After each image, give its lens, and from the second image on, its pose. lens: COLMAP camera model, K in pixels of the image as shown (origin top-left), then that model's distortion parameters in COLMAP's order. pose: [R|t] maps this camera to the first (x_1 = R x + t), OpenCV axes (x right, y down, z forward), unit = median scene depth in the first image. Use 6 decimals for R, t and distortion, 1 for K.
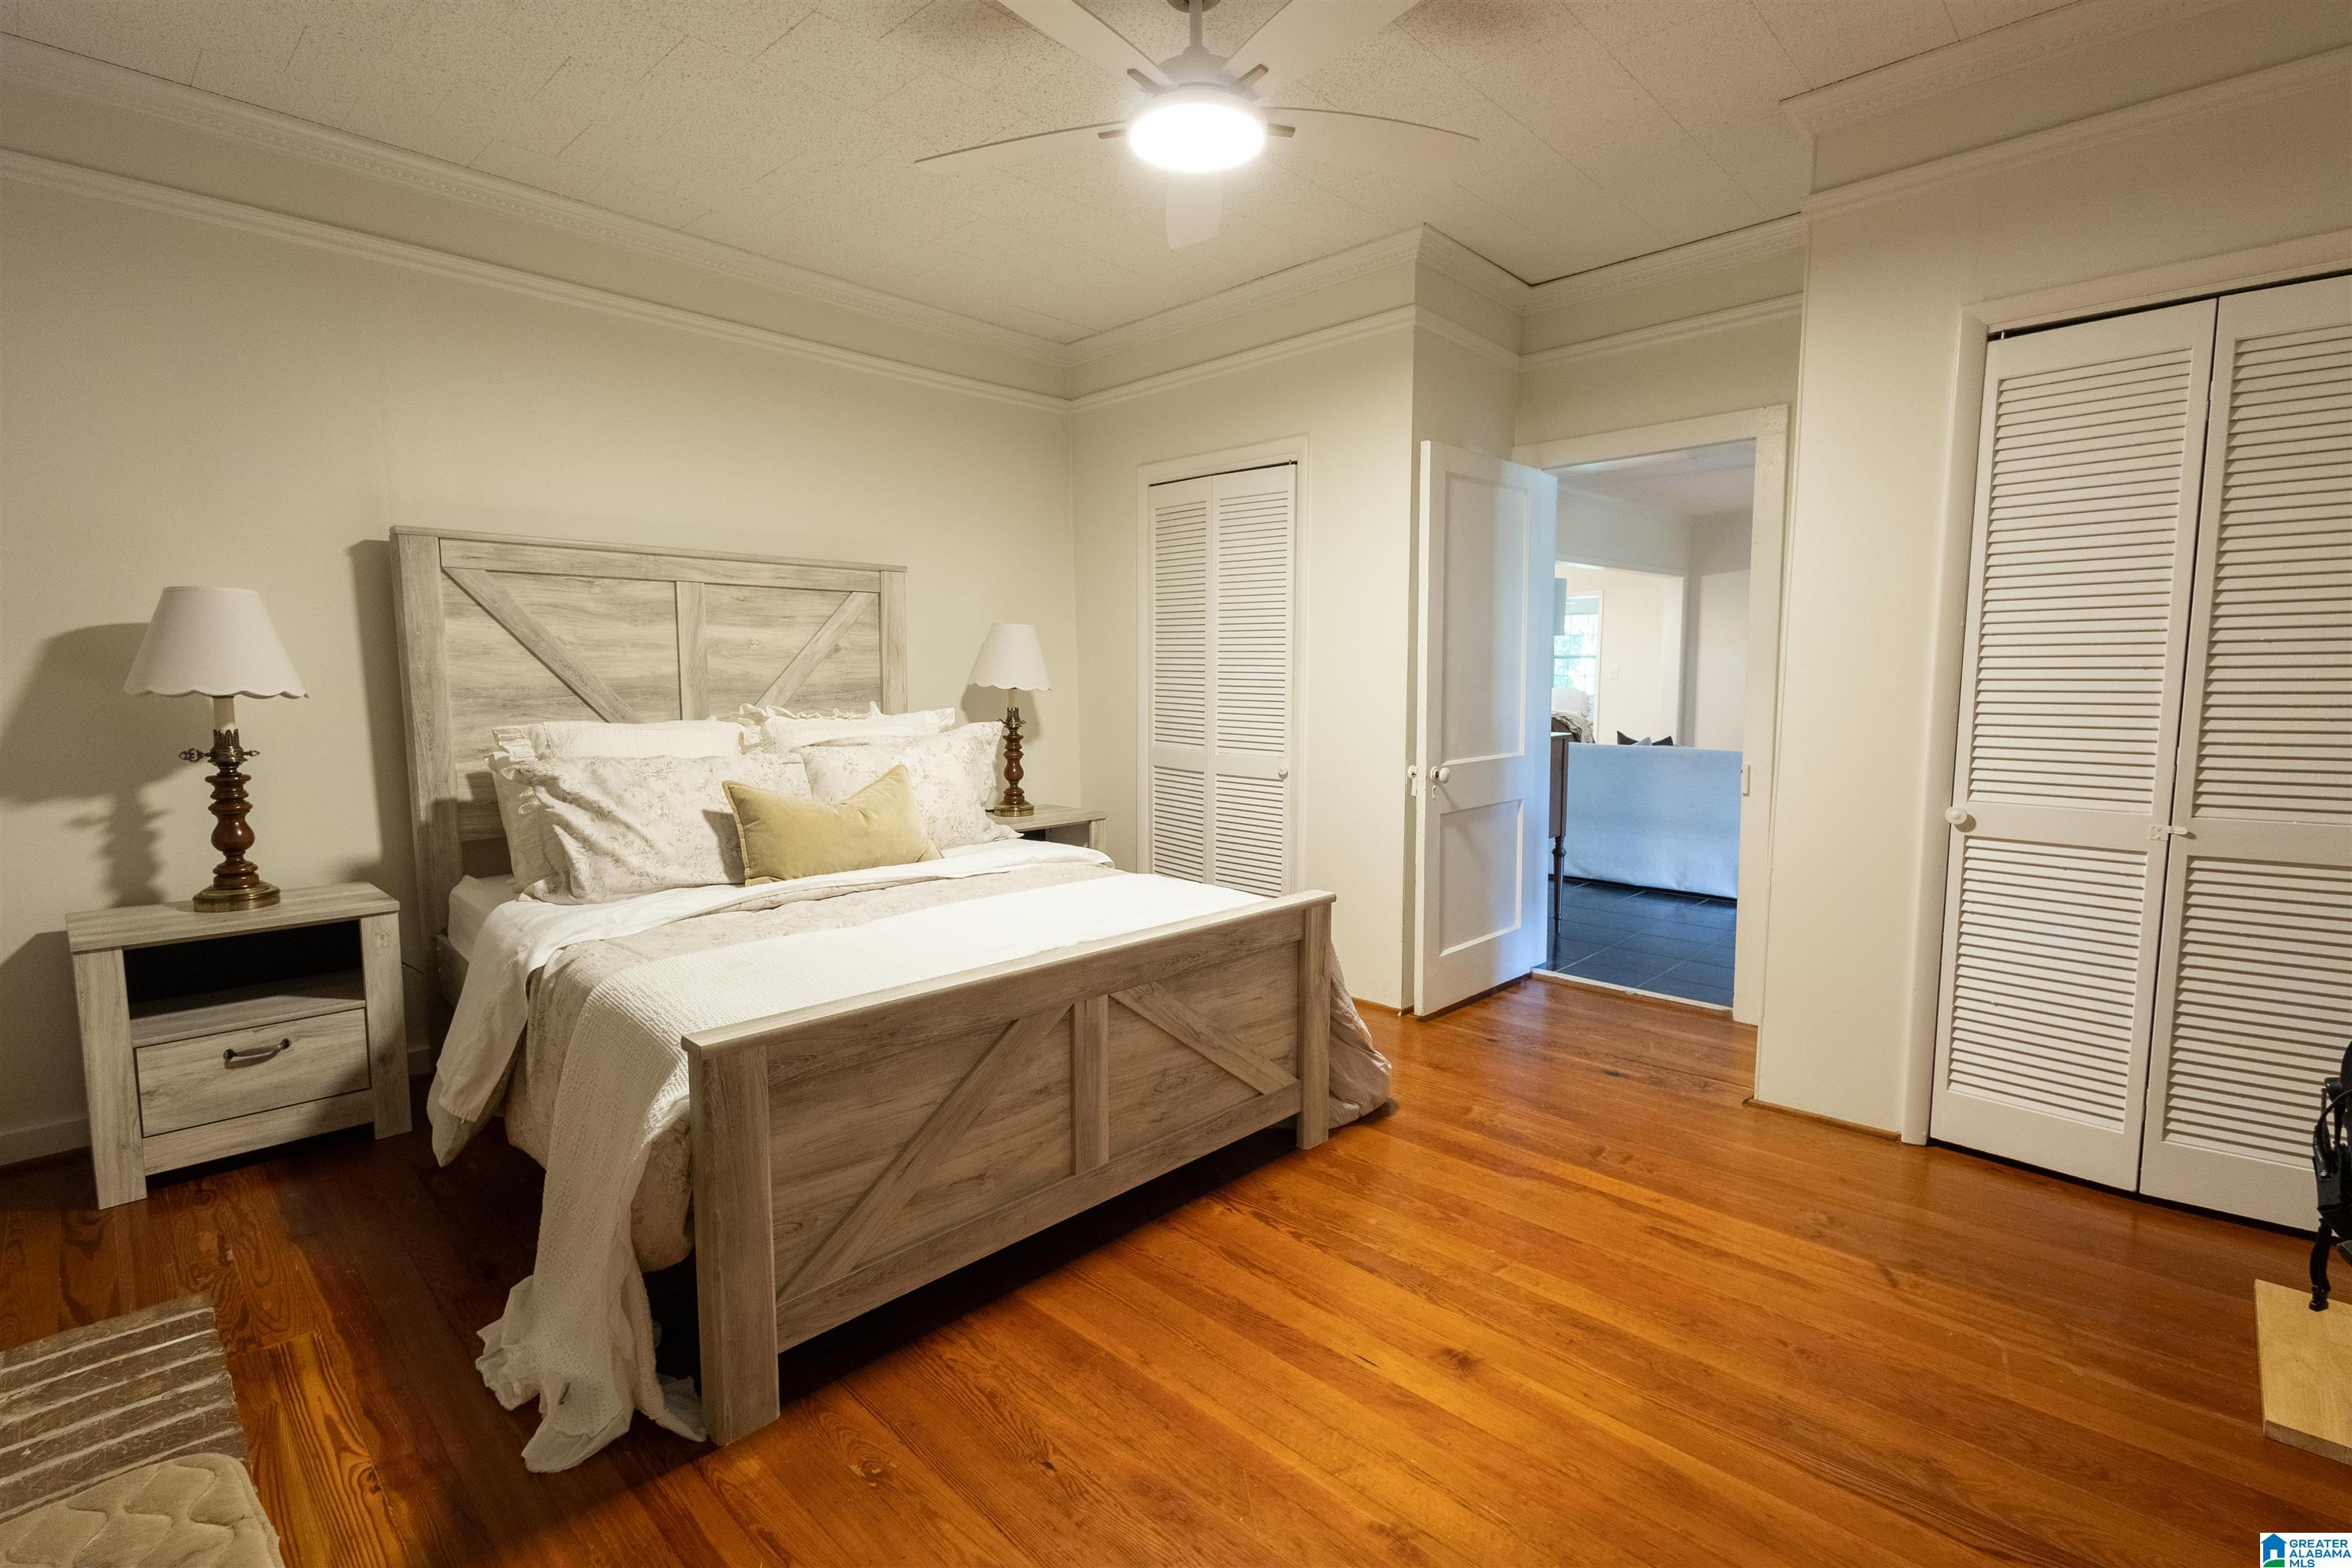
lens RADIAL K [[1086.6, 0, 1162.0], [0, 1086.6, 776.2], [0, 0, 1]] dist [0.006064, -0.002251]
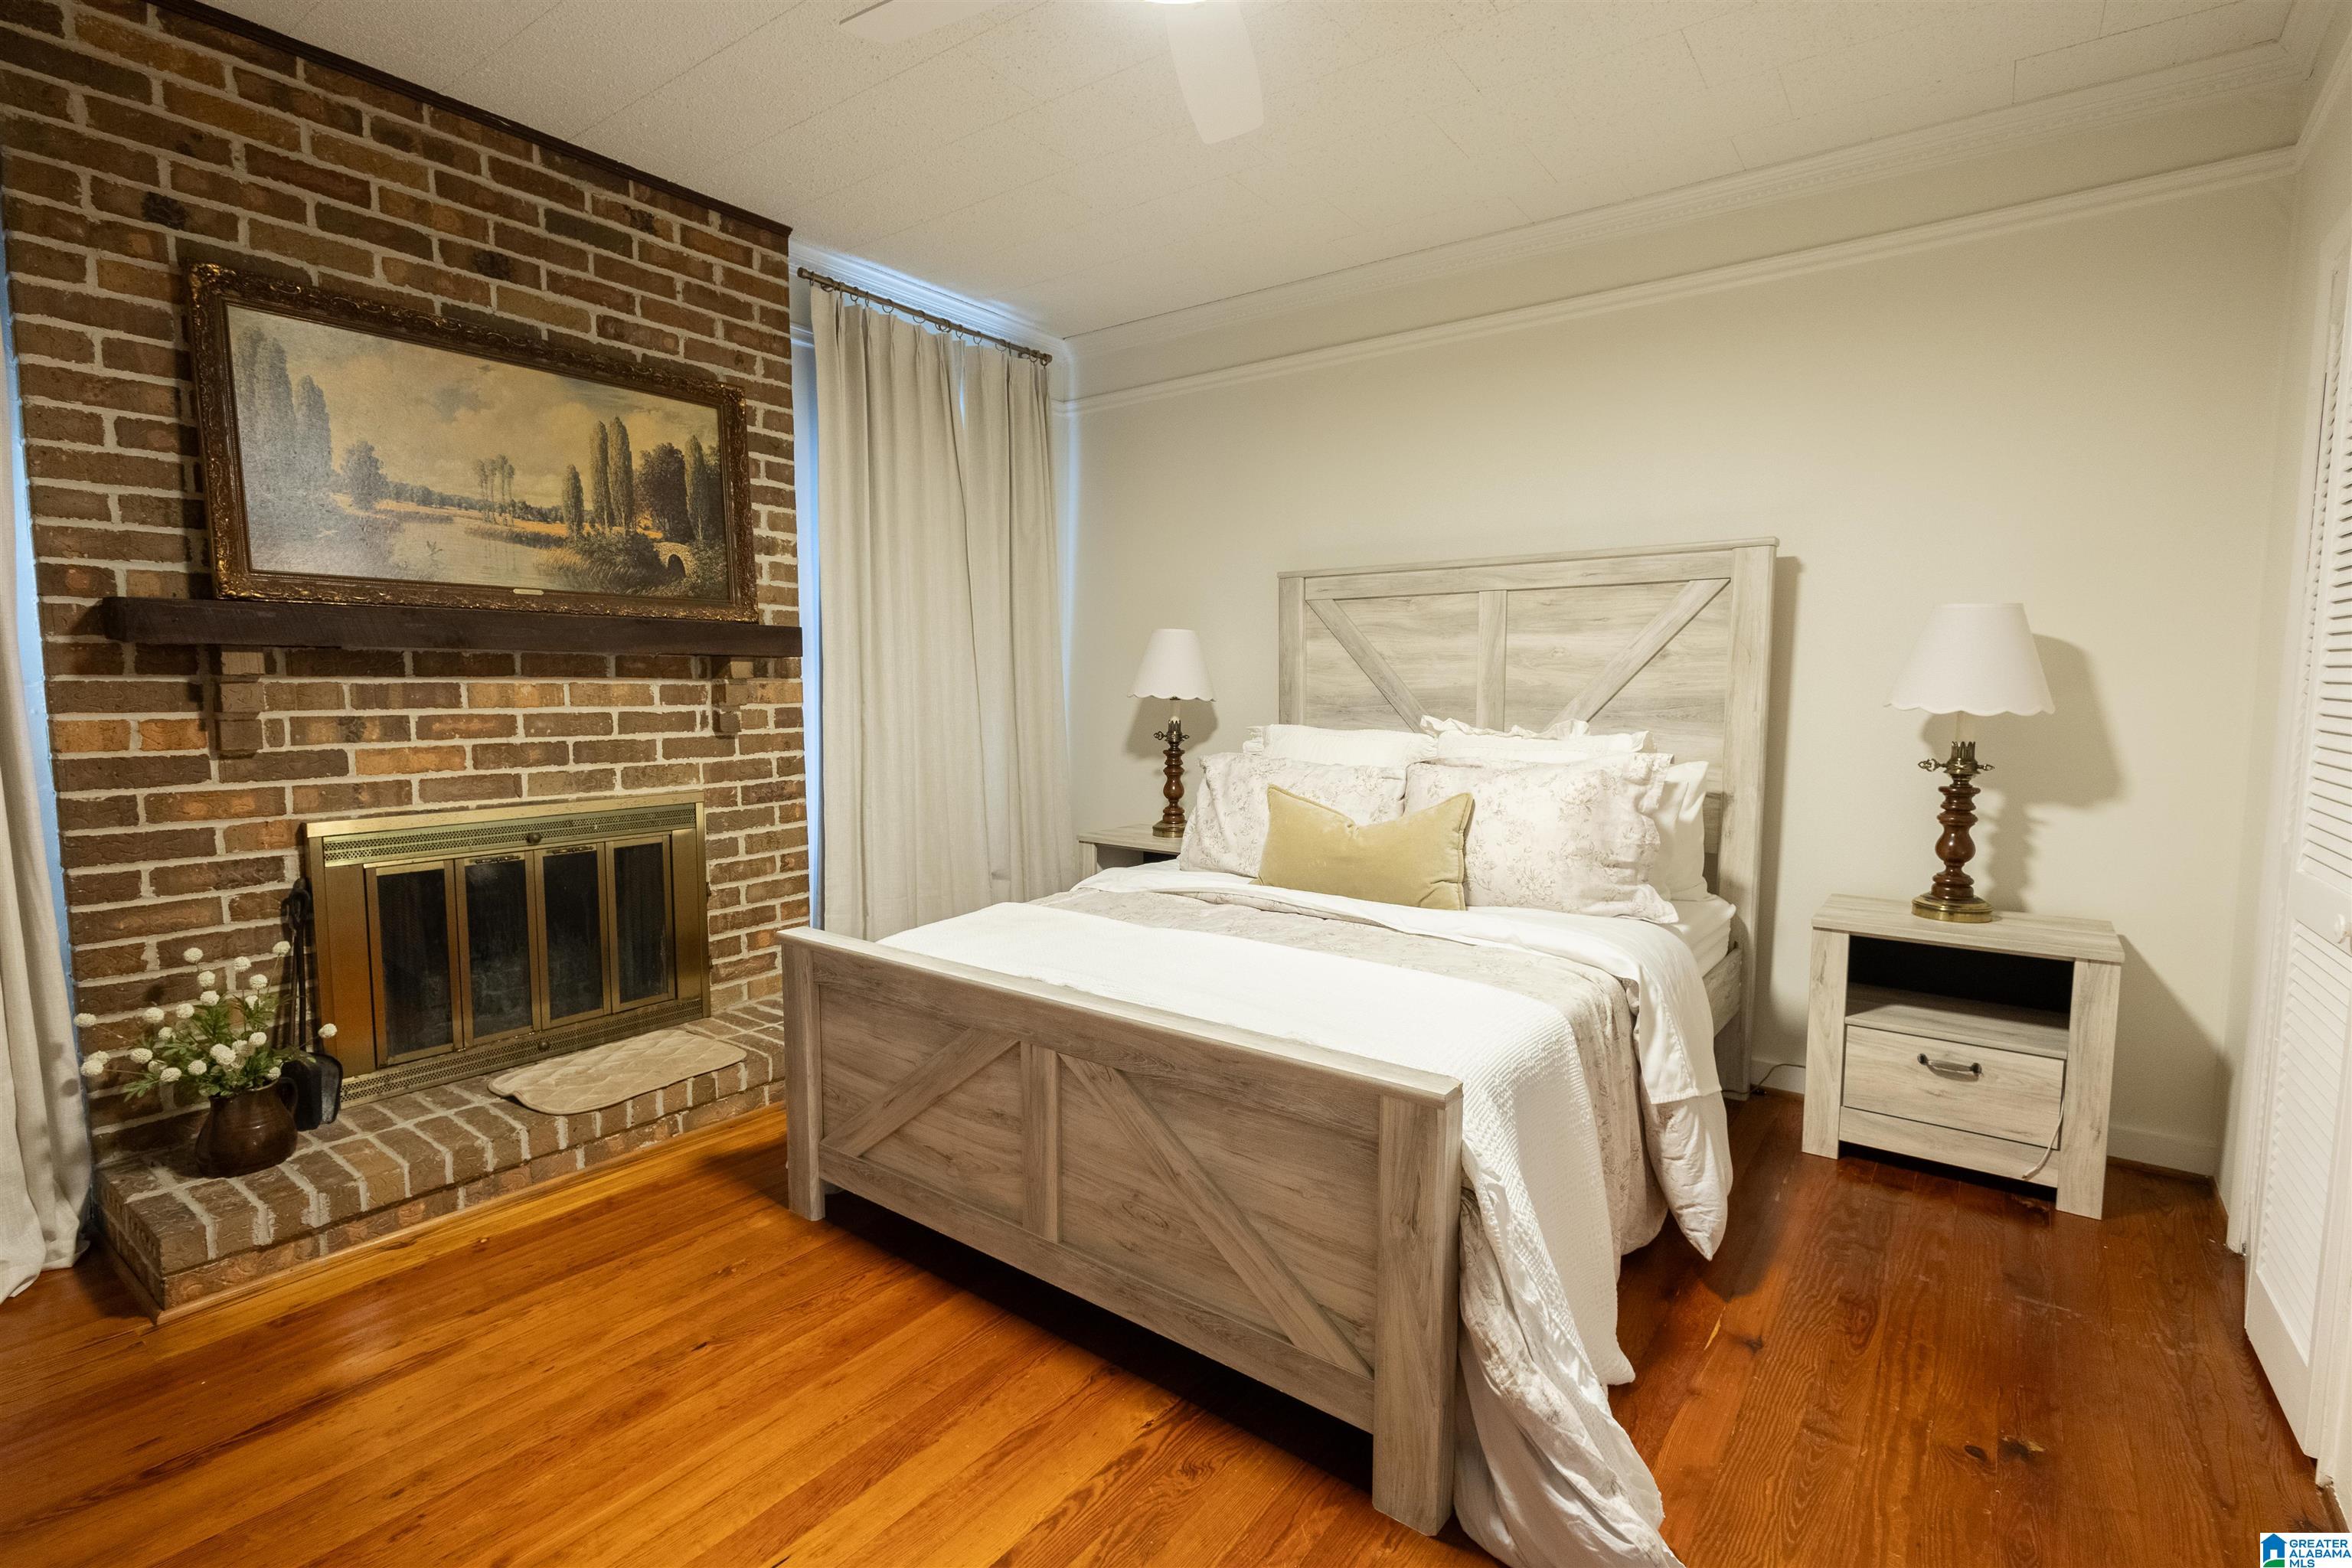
lens RADIAL K [[1086.6, 0, 1177.4], [0, 1086.6, 790.6], [0, 0, 1]] dist [0.006064, -0.002251]
pose [[0.127676, 0.093488, -0.987400, 0.537896], [-0.097477, 0.991911, 0.081311, -0.056707], [0.987014, 0.085868, 0.135756, 0.649107]]
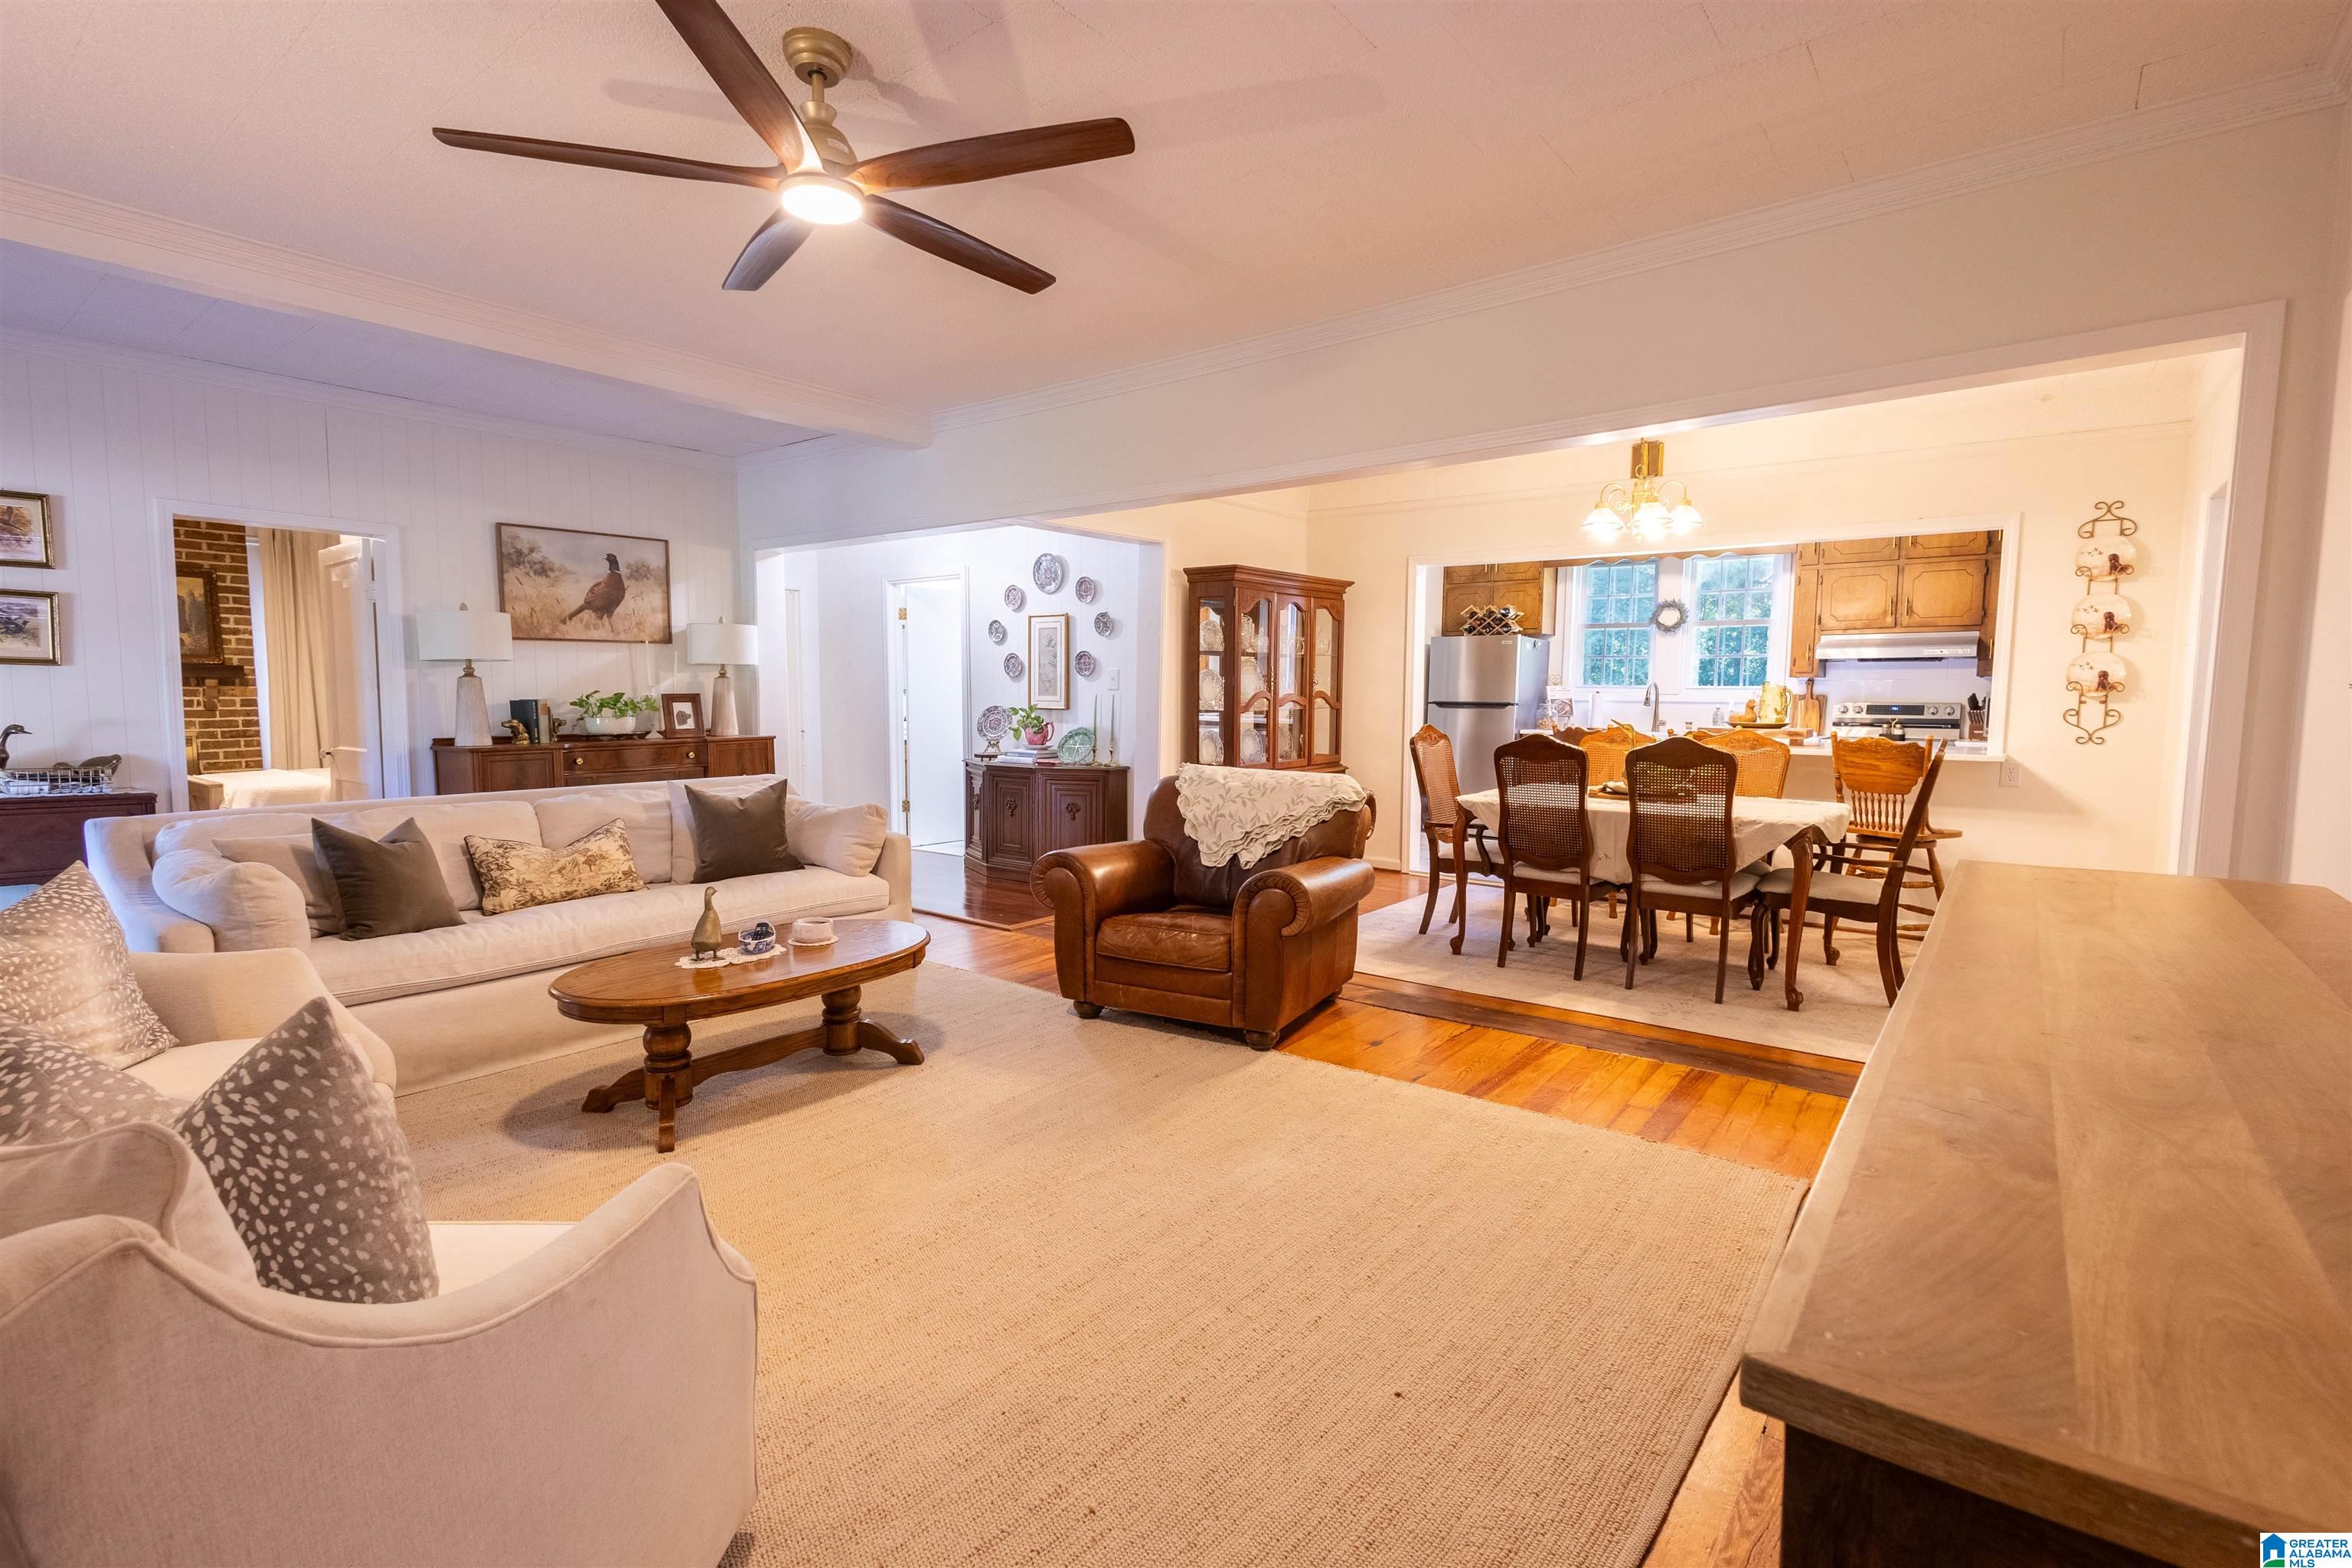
lens RADIAL K [[1086.6, 0, 1166.0], [0, 1086.6, 783.9], [0, 0, 1]] dist [0.006064, -0.002251]
pose [[0.115161, 0.083855, -0.989801, 1.463739], [-0.098996, 0.992439, 0.072561, -0.143038], [0.988402, 0.089631, 0.122592, 1.527622]]
